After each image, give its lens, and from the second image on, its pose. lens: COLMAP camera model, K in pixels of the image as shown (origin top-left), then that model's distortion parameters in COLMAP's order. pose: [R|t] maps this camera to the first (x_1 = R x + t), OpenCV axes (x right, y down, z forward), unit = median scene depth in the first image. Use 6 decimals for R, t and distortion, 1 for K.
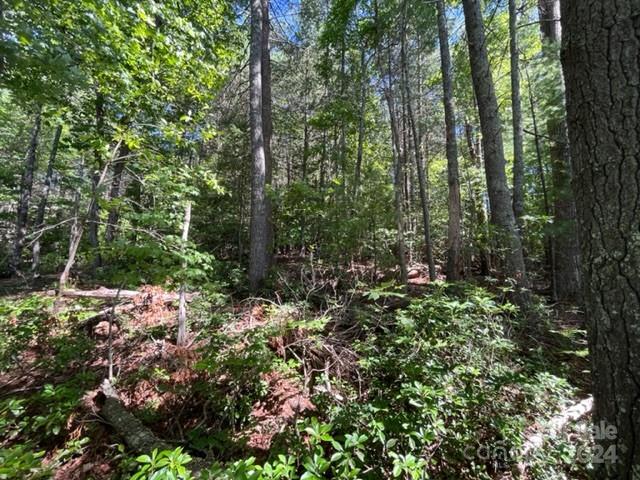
lens RADIAL K [[263.1, 0, 316.9], [0, 263.1, 241.8], [0, 0, 1]] dist [-0.000645, 0.000319]
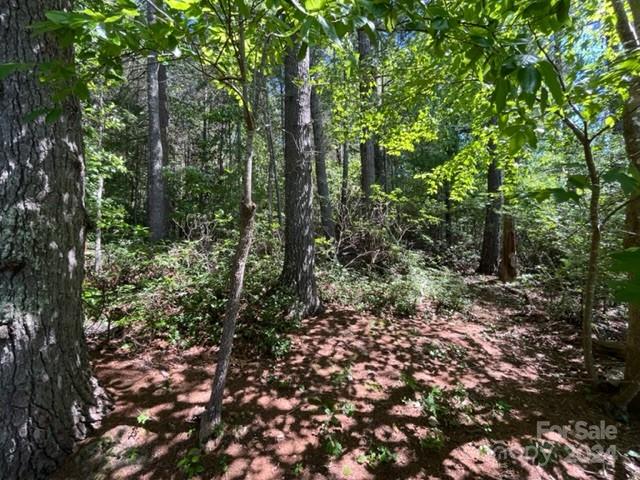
lens RADIAL K [[263.1, 0, 316.9], [0, 263.1, 241.8], [0, 0, 1]] dist [-0.000645, 0.000319]
pose [[0.940804, 0.002667, 0.338940, 0.043742], [-0.011127, 0.999673, 0.023020, 0.058049], [-0.338768, -0.025428, 0.940526, -0.265228]]
